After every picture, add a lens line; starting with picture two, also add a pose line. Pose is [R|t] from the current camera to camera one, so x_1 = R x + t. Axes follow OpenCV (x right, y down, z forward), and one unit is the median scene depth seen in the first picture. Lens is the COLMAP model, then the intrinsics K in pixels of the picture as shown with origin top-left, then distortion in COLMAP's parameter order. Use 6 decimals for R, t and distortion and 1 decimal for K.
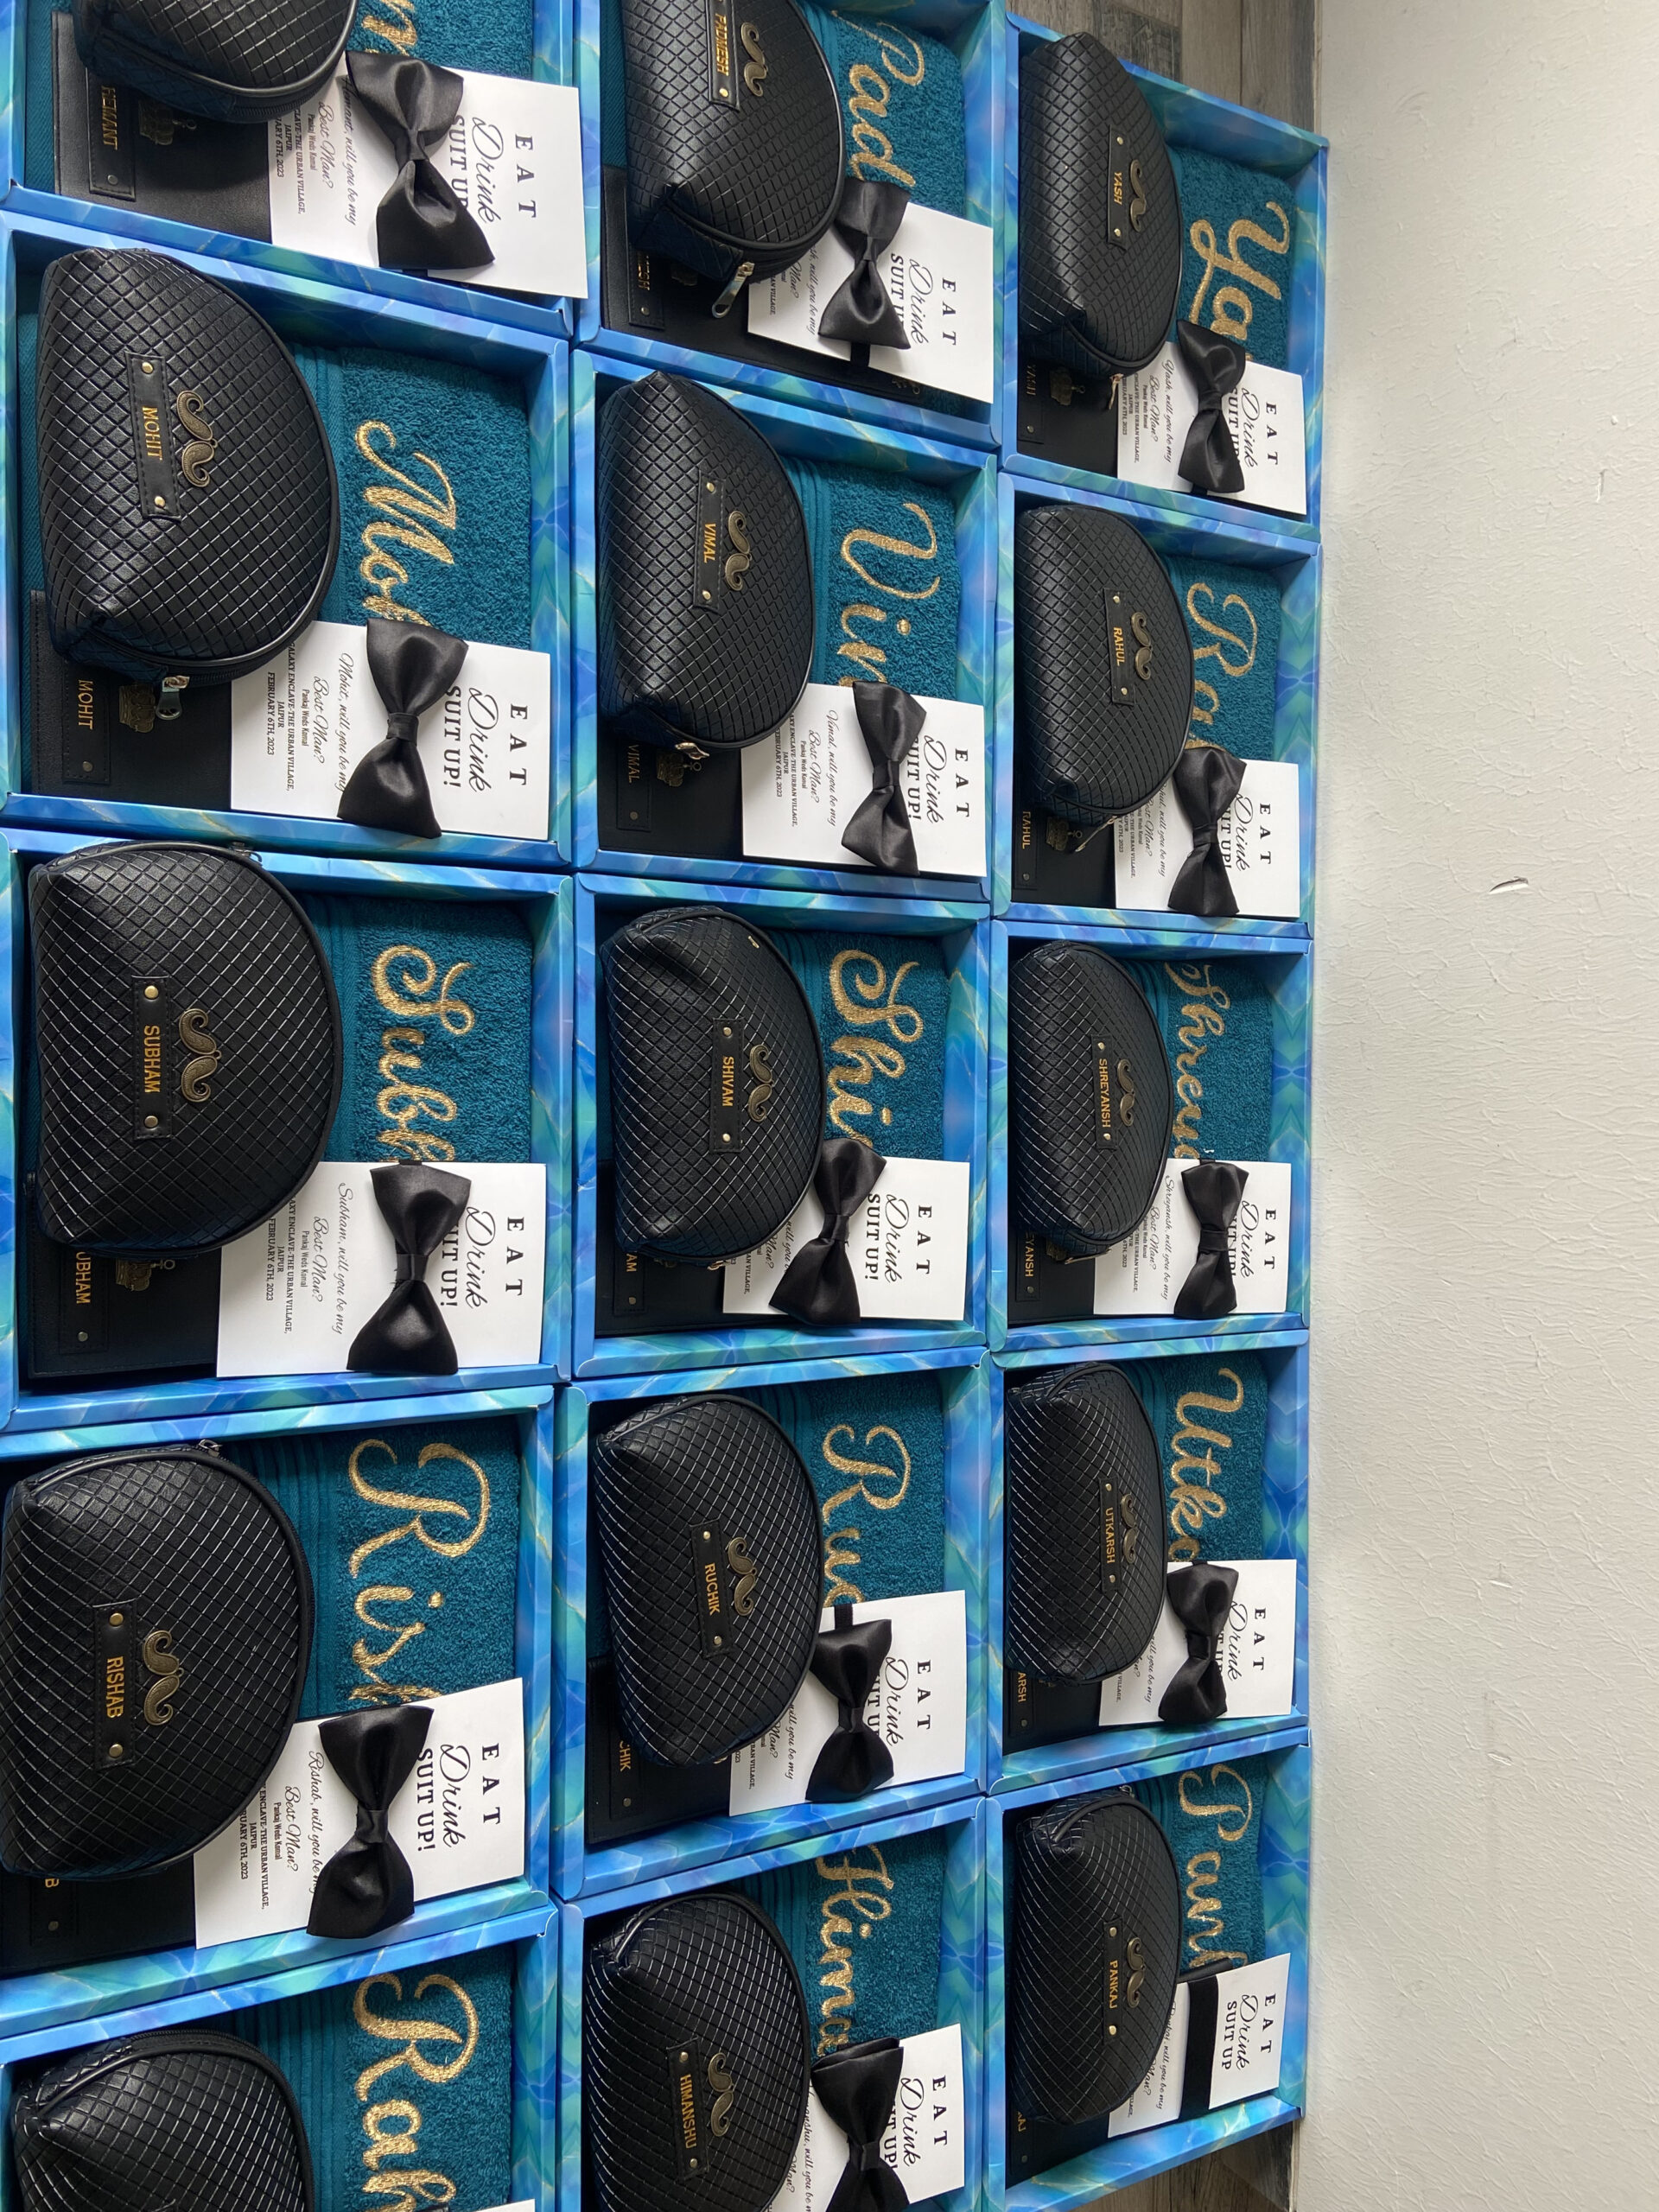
lens RADIAL K [[2161.0, 0, 829.5], [0, 2161.0, 1106.0], [0, 0, 1]] dist [0.081674, -0.007167]
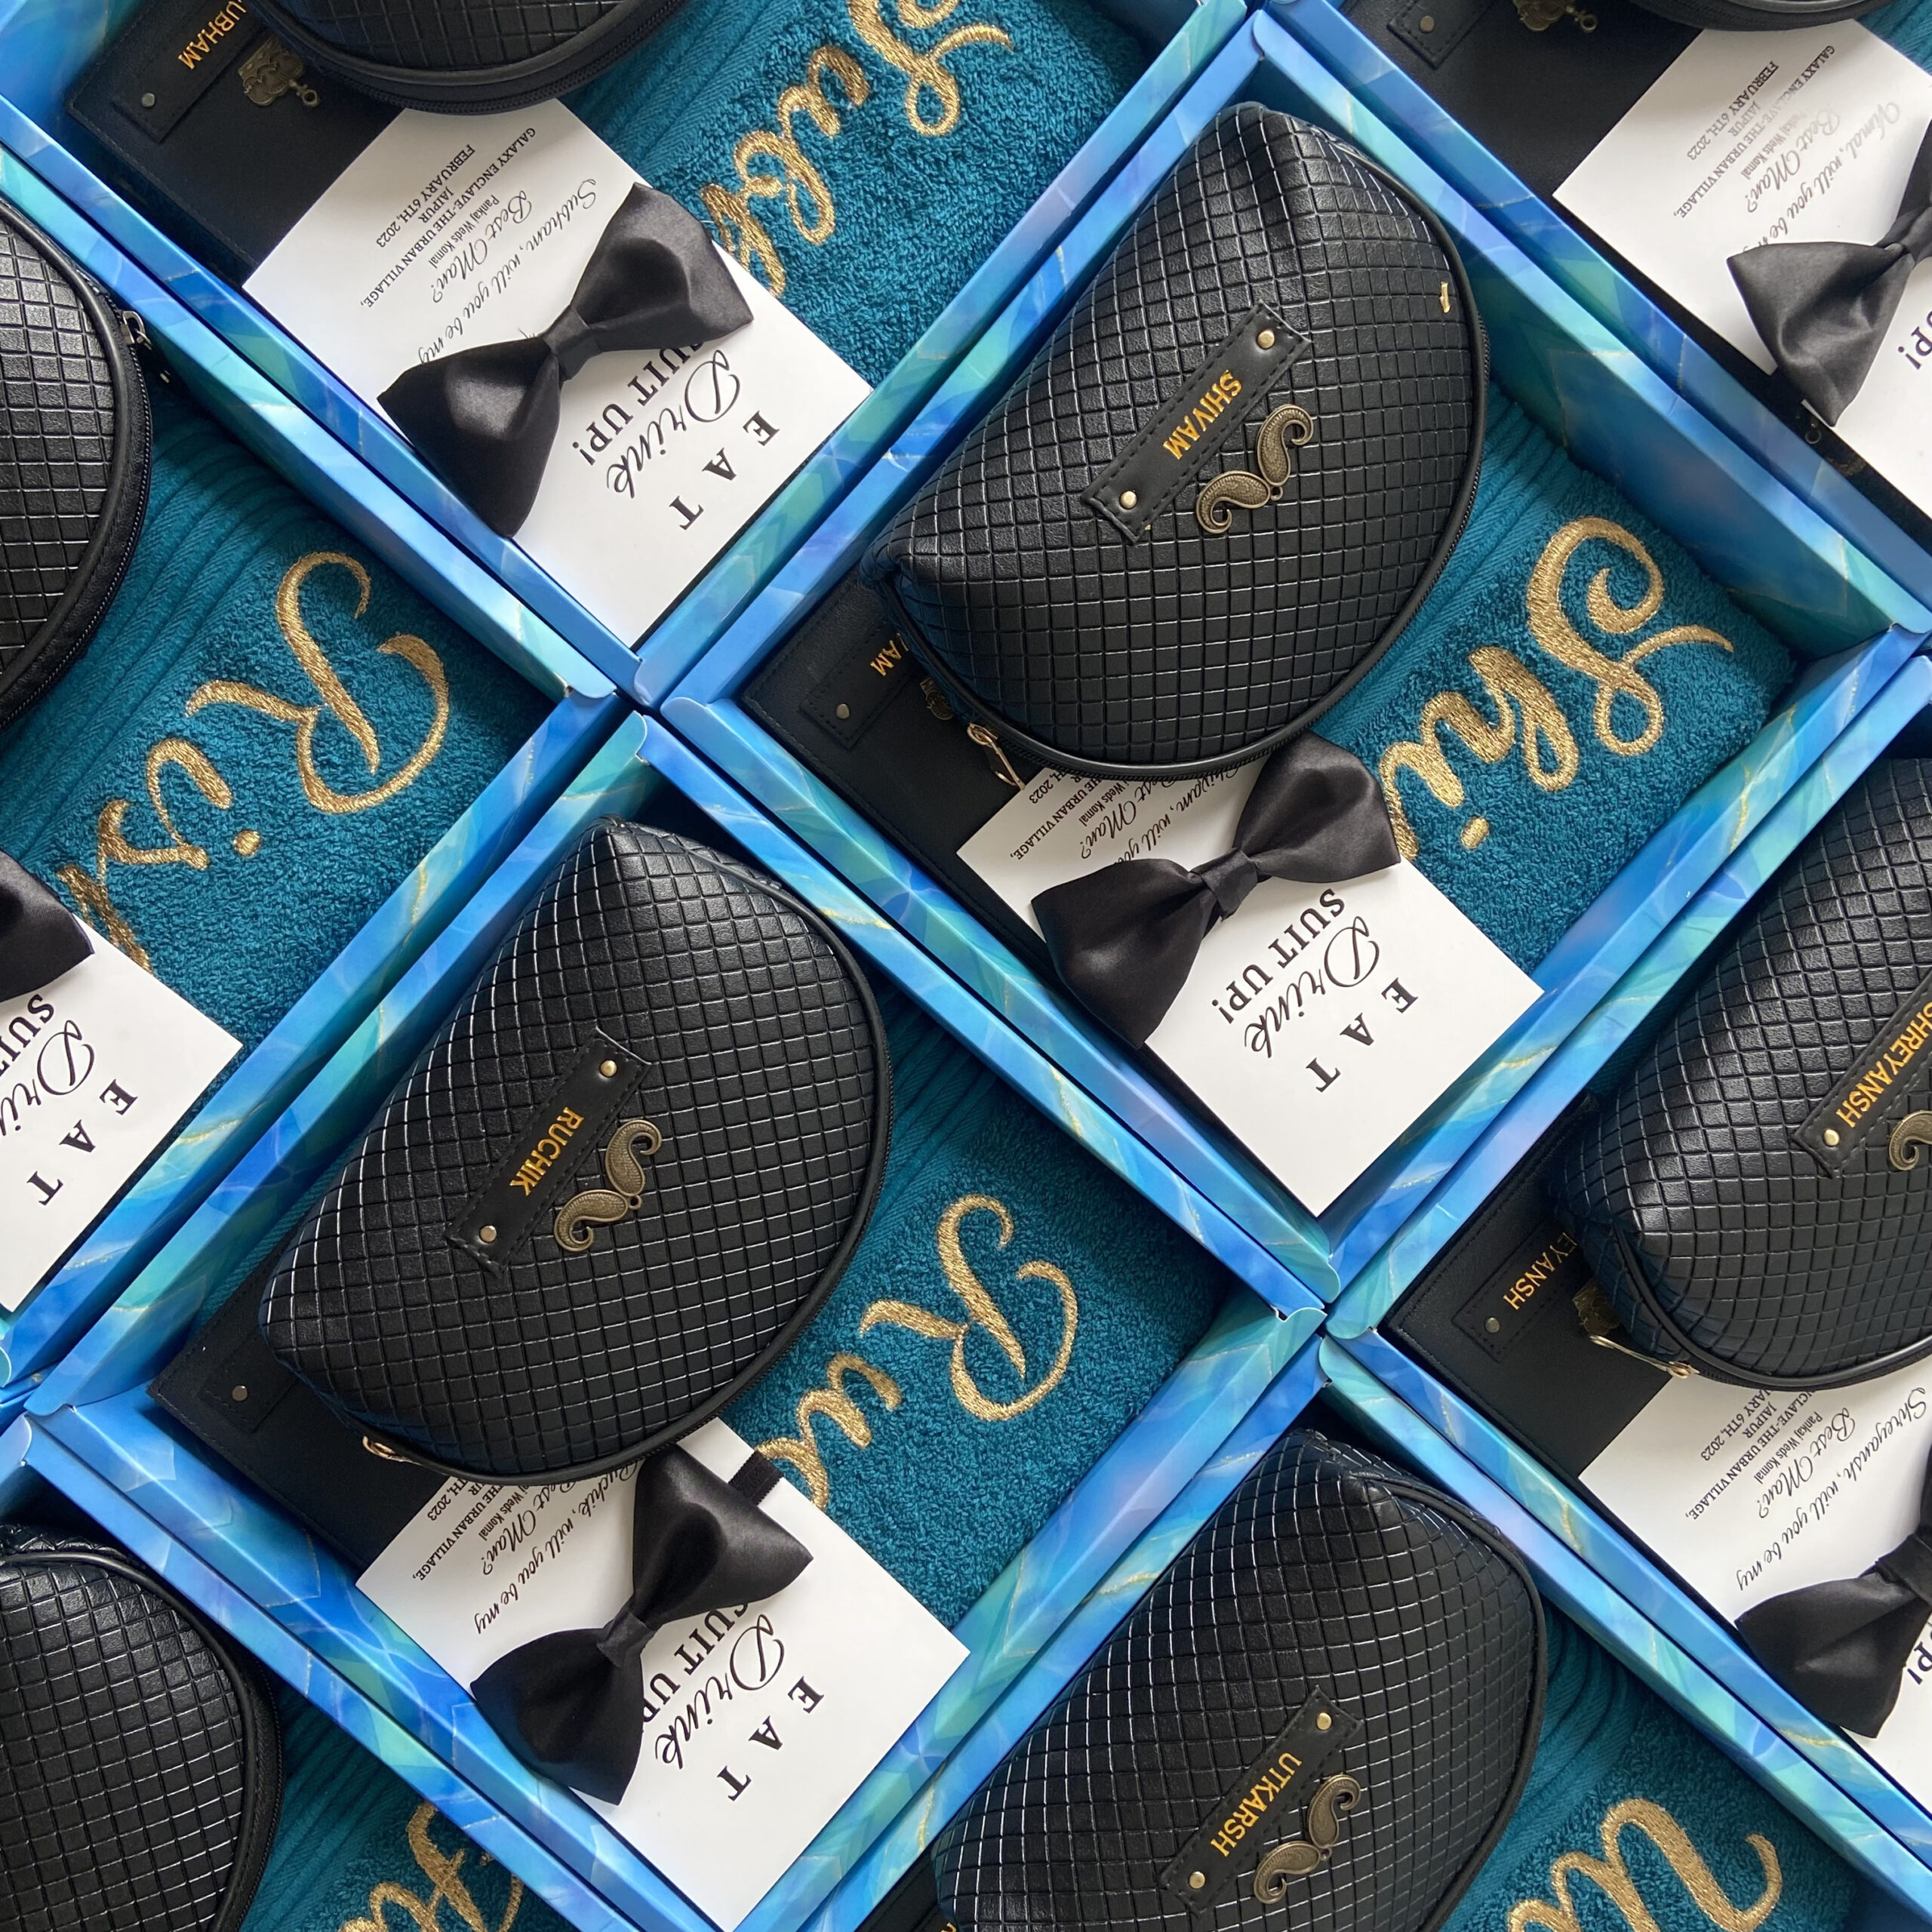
lens RADIAL K [[2078.8, 0, 902.0], [0, 2078.8, 963.5], [0, 0, 1]] dist [0.129381, -0.238849]
pose [[0.633235, 0.561103, -0.533083, 0.234225], [-0.672611, 0.739715, -0.020380, 0.135766], [0.382894, 0.371463, 0.845818, 0.566753]]
